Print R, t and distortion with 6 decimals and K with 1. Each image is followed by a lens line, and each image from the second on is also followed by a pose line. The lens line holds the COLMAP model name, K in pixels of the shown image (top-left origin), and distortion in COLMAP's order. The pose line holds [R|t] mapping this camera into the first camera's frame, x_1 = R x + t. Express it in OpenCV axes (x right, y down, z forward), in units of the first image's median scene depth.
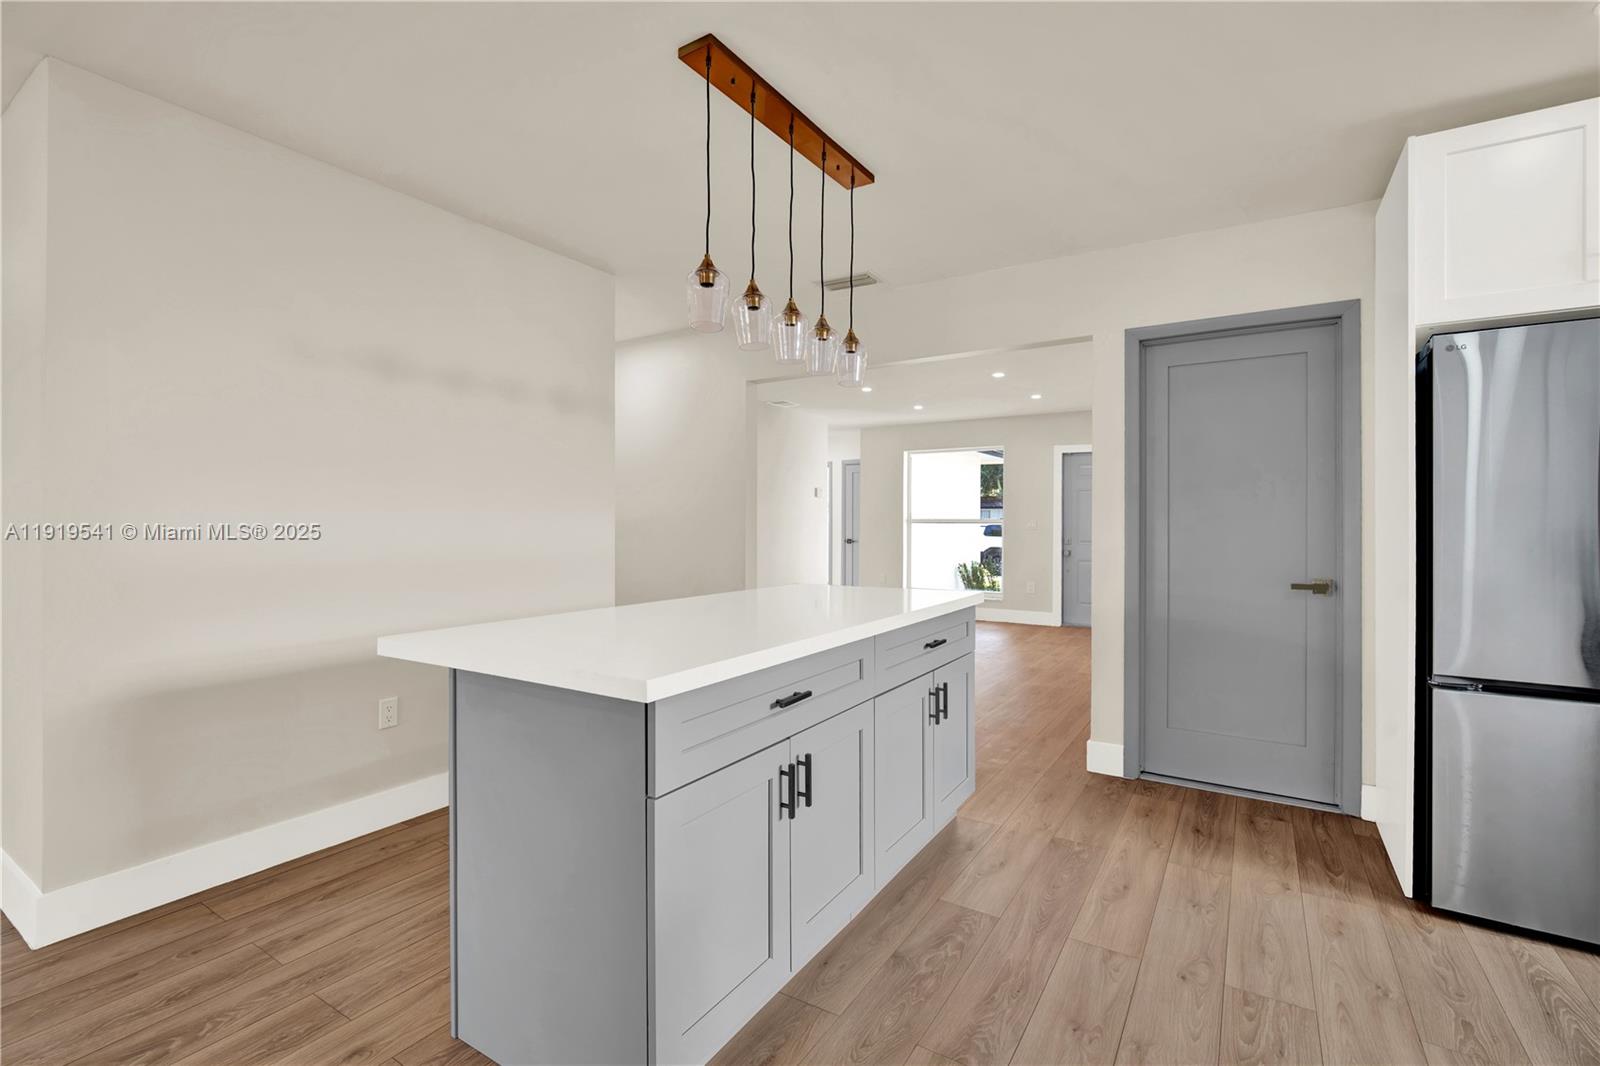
lens RADIAL K [[709.1, 0, 800.0], [0, 709.1, 525.2], [0, 0, 1]] dist [-0.011407, -0.000303]
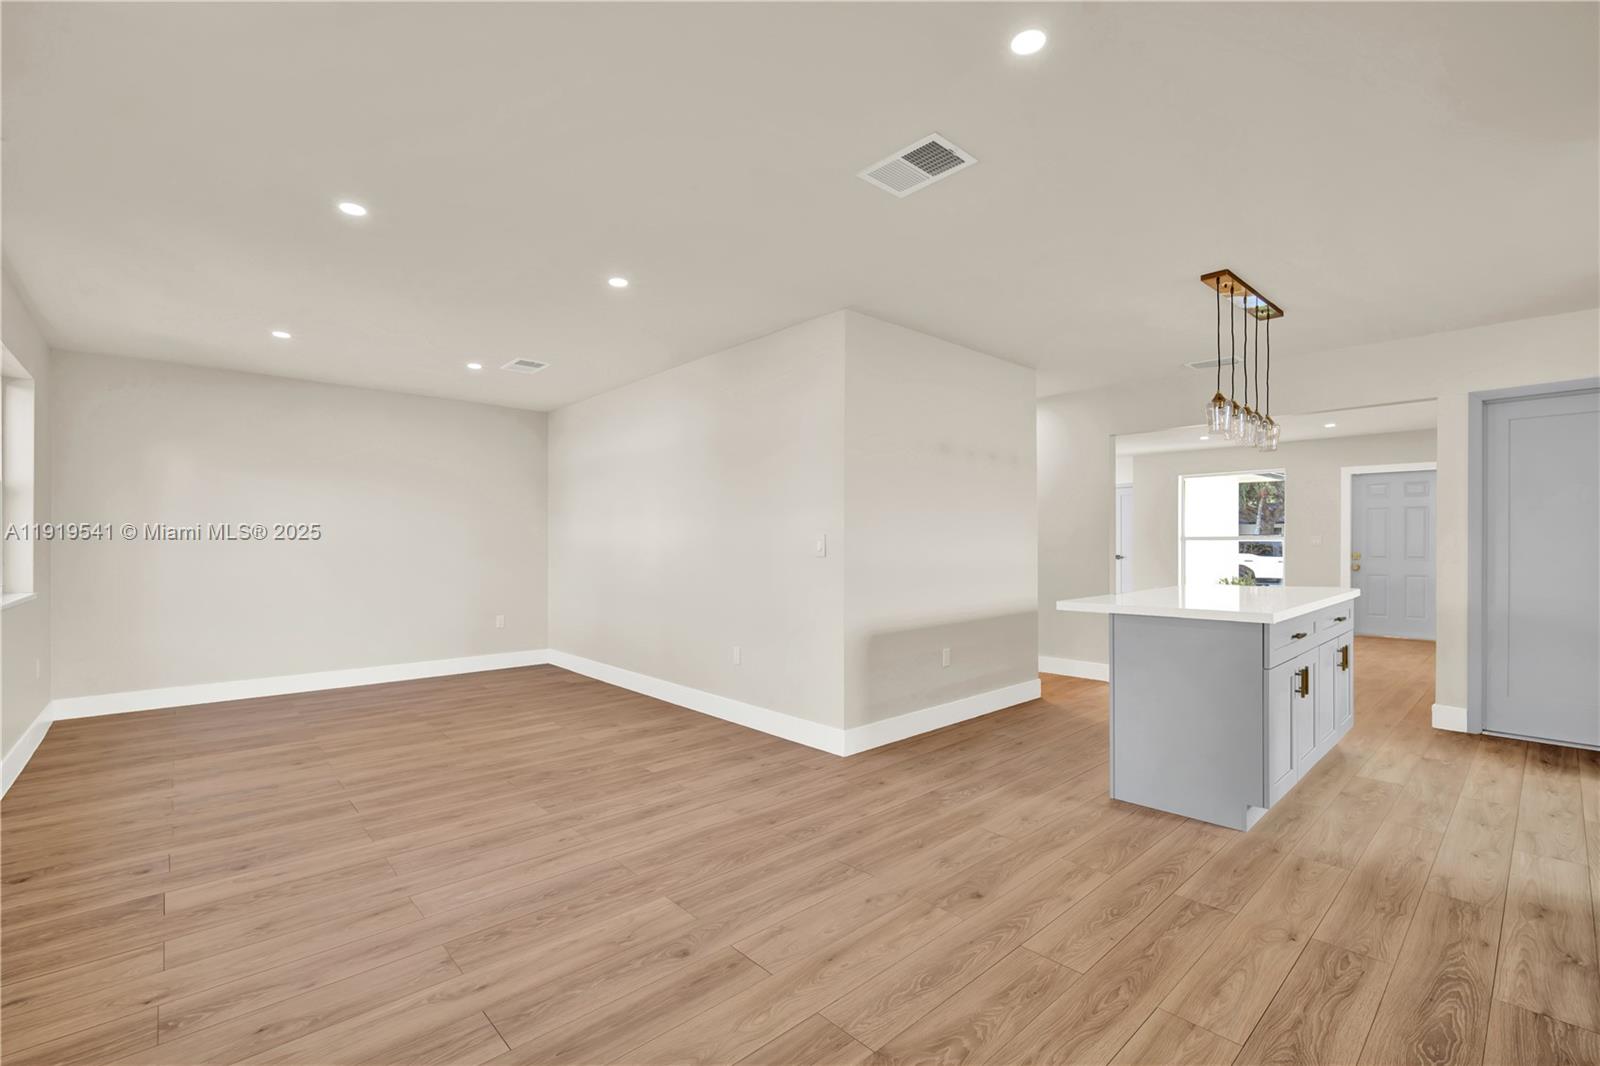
lens RADIAL K [[713.5, 0, 796.2], [0, 713.5, 543.8], [0, 0, 1]] dist [-0.004014, 0.000803]
pose [[0.969914, -0.006140, -0.243370, -0.441620], [0.005883, 0.999981, -0.001784, 0.002104], [0.243376, 0.000299, 0.969932, -0.603847]]
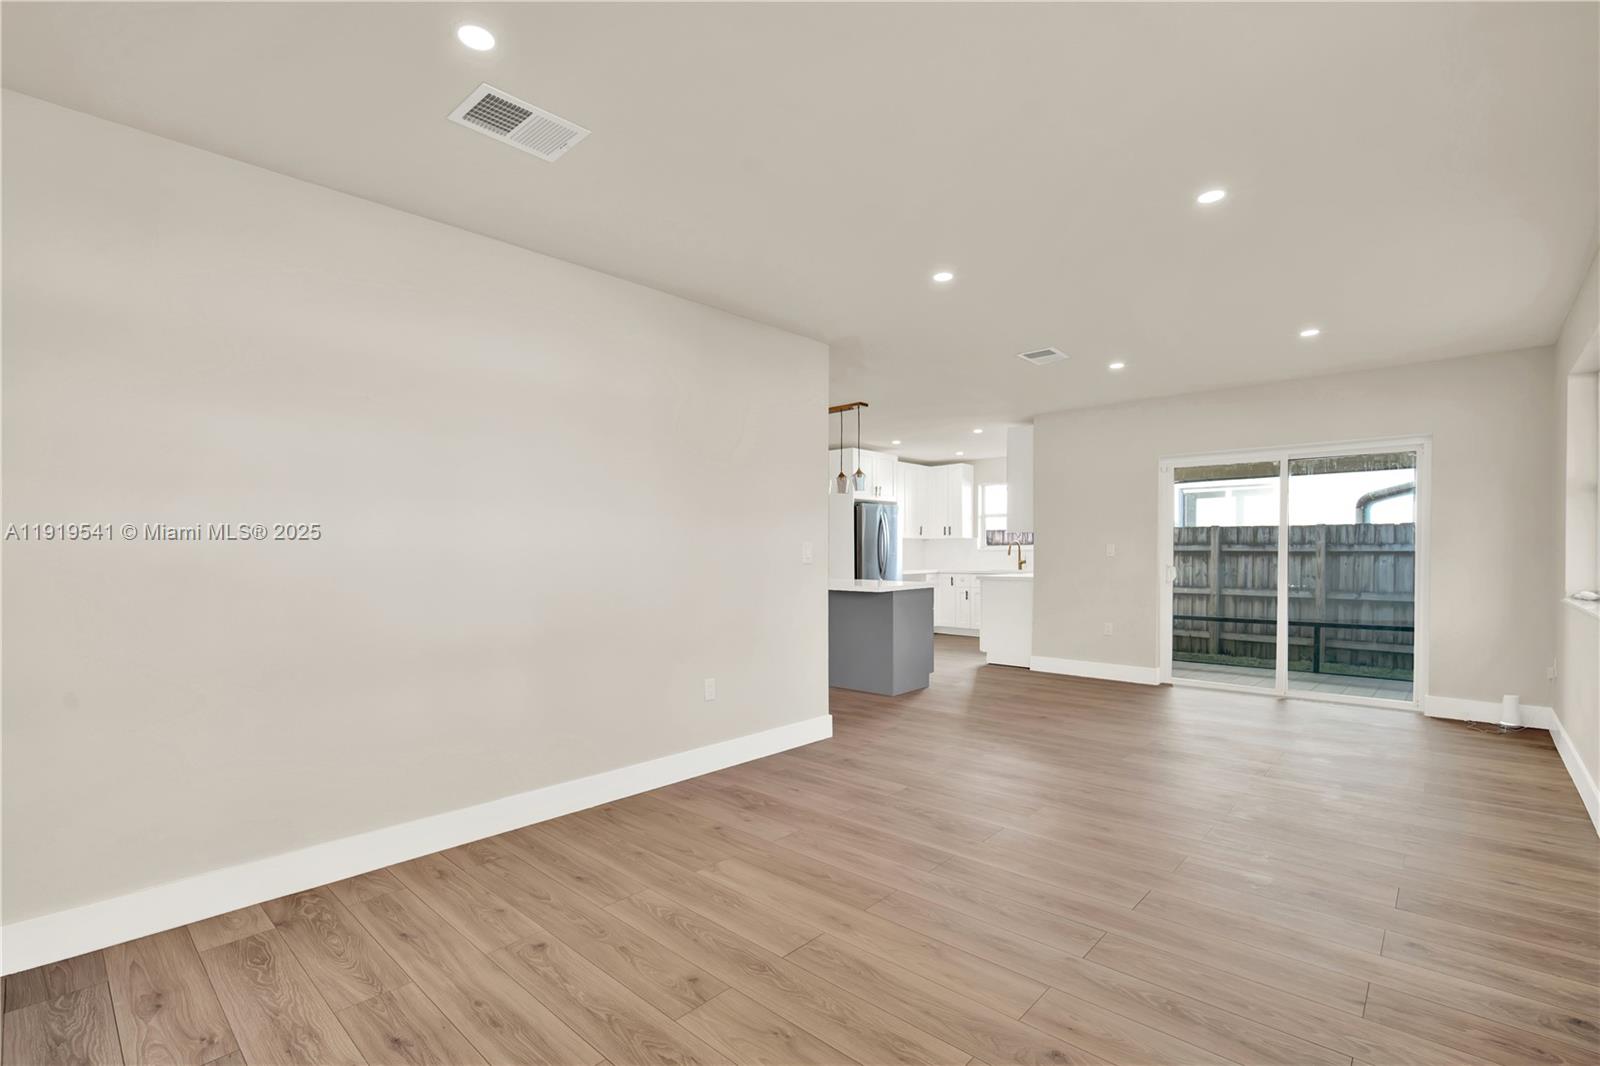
lens RADIAL K [[713.5, 0, 796.2], [0, 713.5, 543.8], [0, 0, 1]] dist [-0.004014, 0.000803]
pose [[0.149216, 0.005560, 0.988789, -2.096341], [0.007177, 0.999952, -0.006706, -0.010534], [-0.988779, 0.008097, 0.149169, 0.462817]]
